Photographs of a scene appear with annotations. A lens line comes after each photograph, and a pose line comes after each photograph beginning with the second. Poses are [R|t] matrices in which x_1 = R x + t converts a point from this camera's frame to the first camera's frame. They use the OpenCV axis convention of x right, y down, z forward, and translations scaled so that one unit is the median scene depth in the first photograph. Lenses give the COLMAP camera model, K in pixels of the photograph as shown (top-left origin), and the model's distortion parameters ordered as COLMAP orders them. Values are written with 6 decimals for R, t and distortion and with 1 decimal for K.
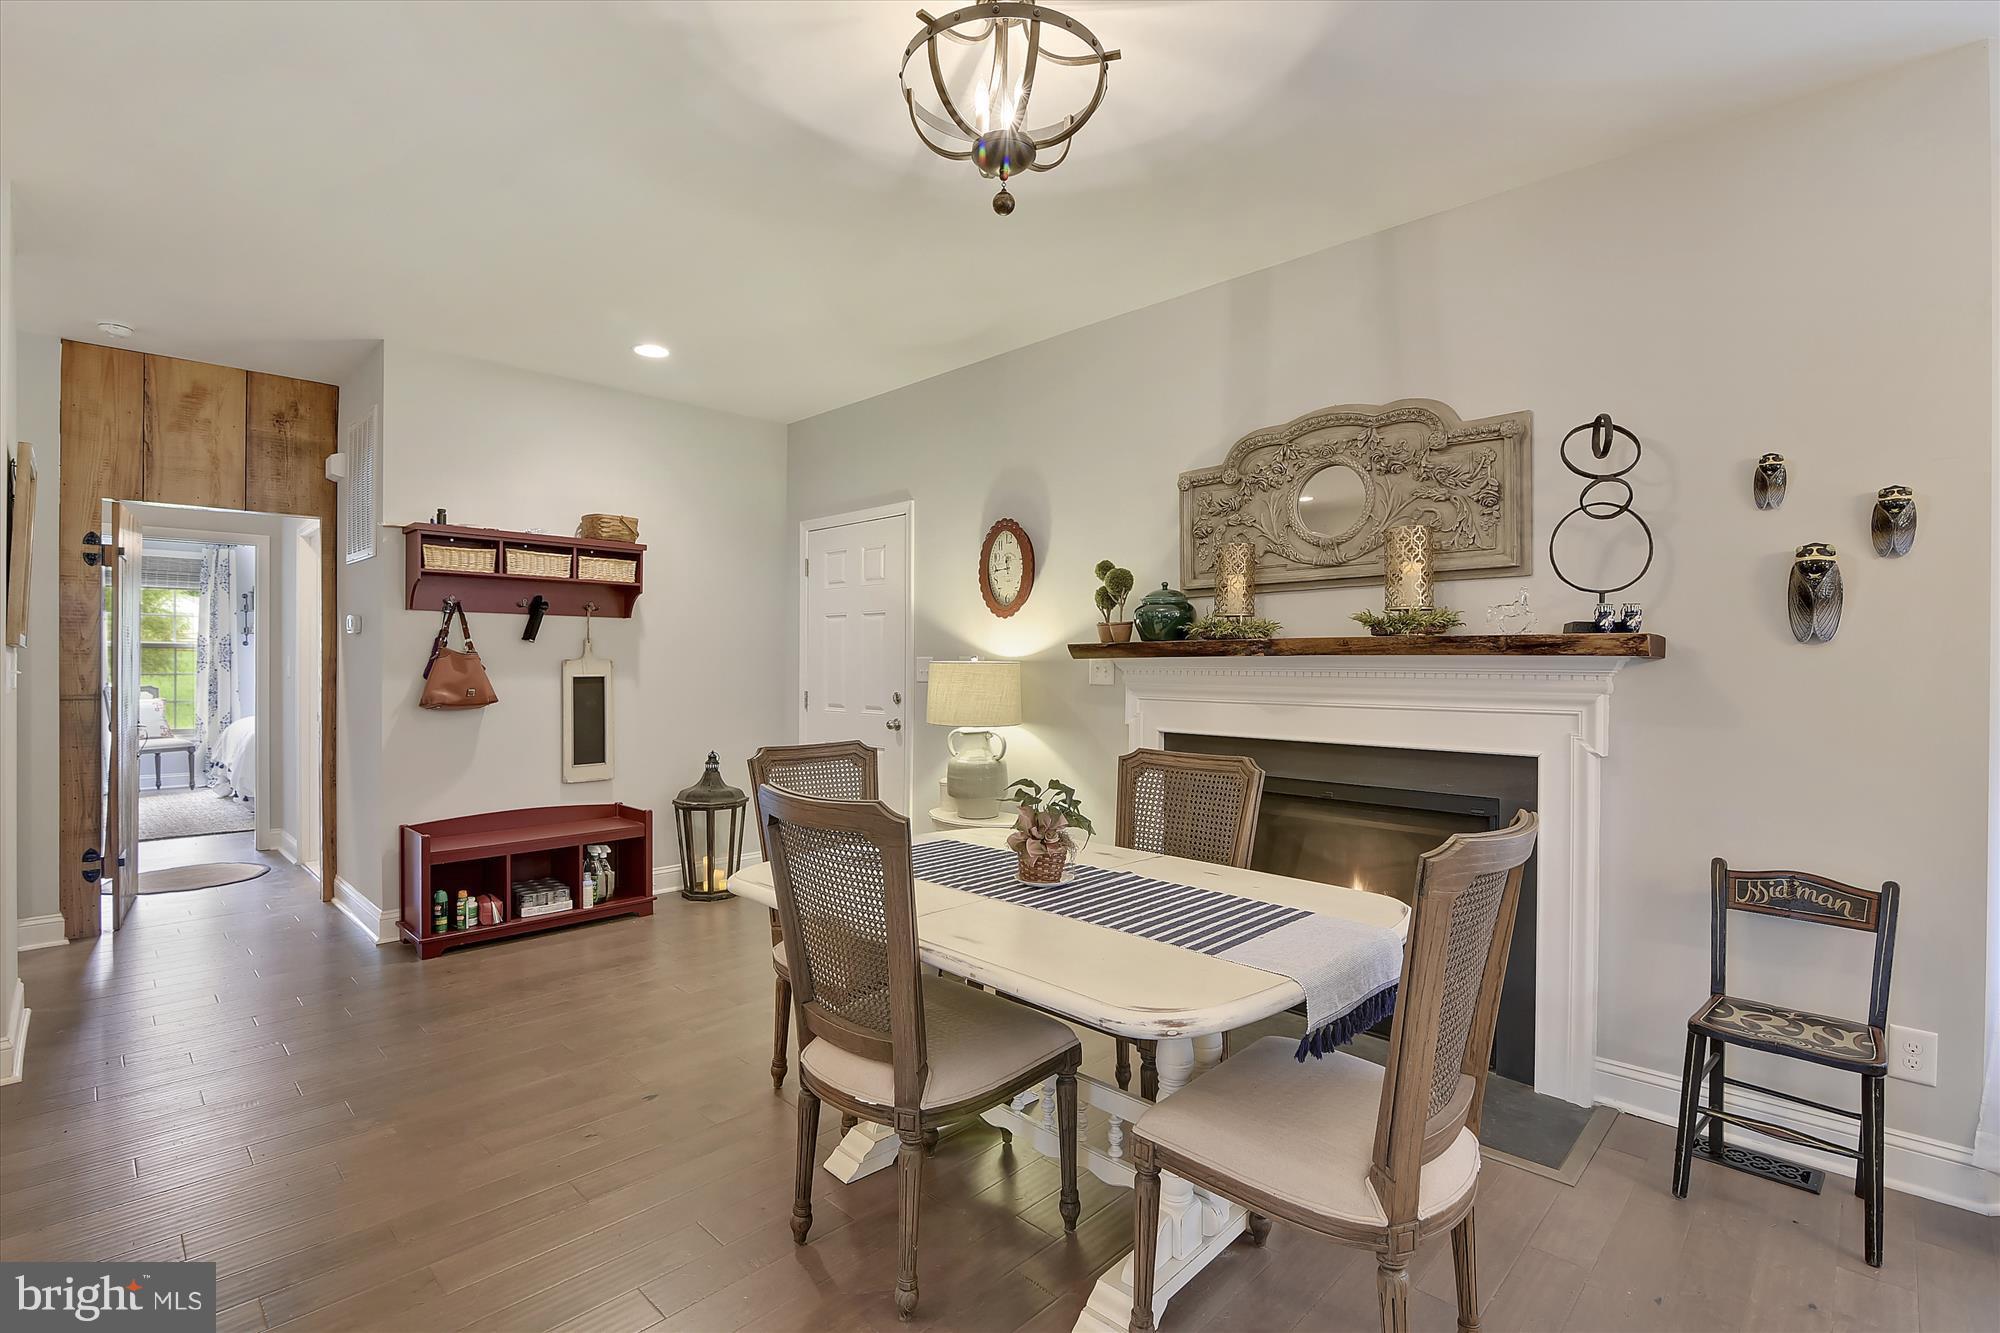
lens RADIAL K [[929.8, 0, 983.4], [0, 929.8, 667.3], [0, 0, 1]] dist [-0.017243, -0.000219]
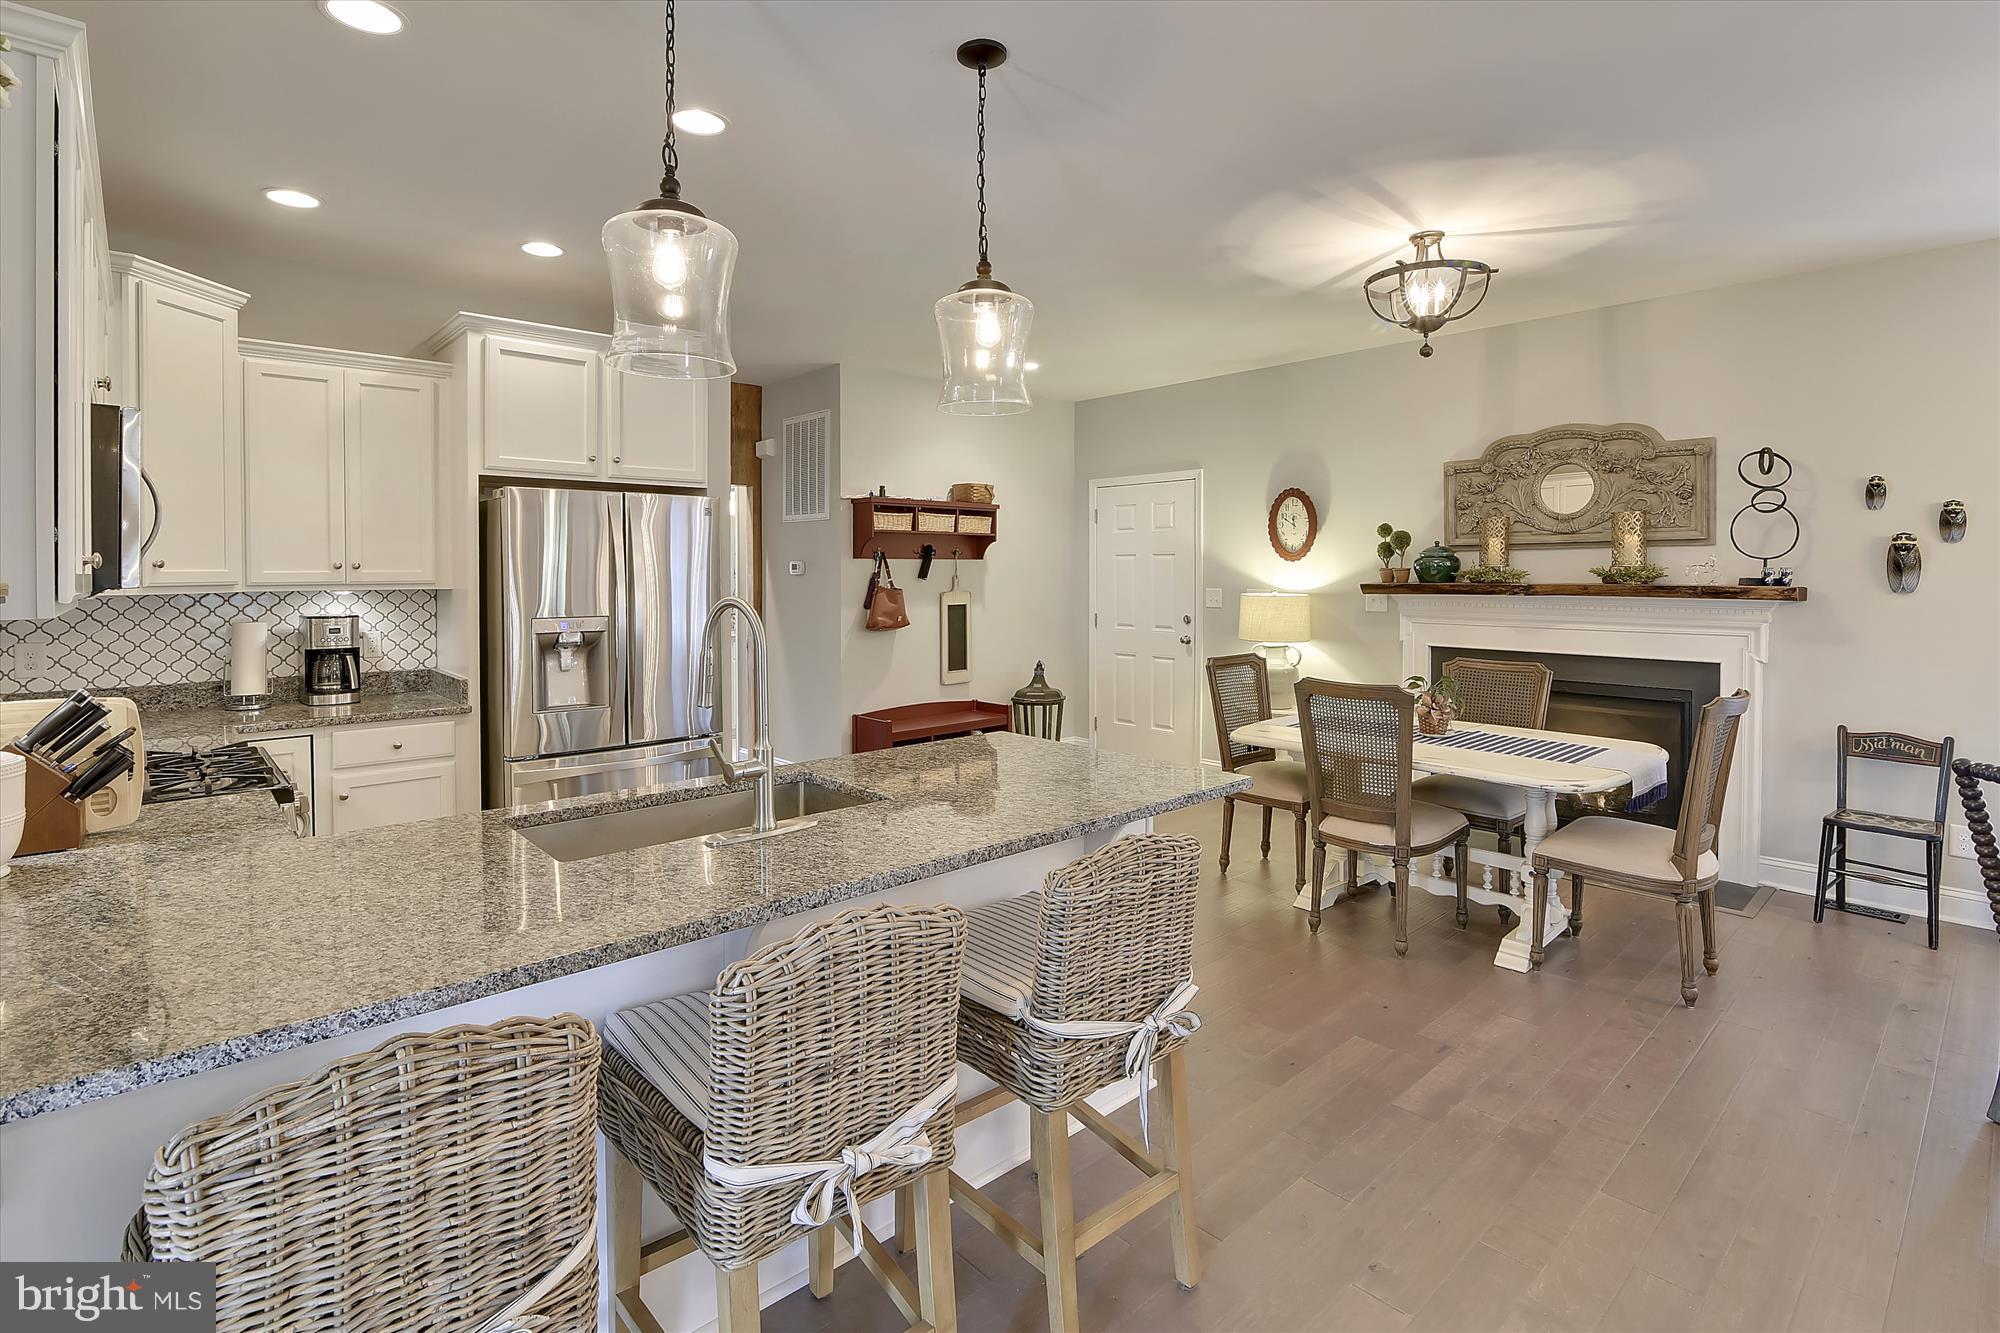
lens RADIAL K [[938.5, 0, 1015.3], [0, 938.5, 585.7], [0, 0, 1]] dist [-0.017969, 0.000840]
pose [[0.998572, -0.005602, -0.053136, -0.365834], [0.006183, 0.999923, 0.010772, -0.042005], [0.053071, -0.011085, 0.998529, -0.453861]]
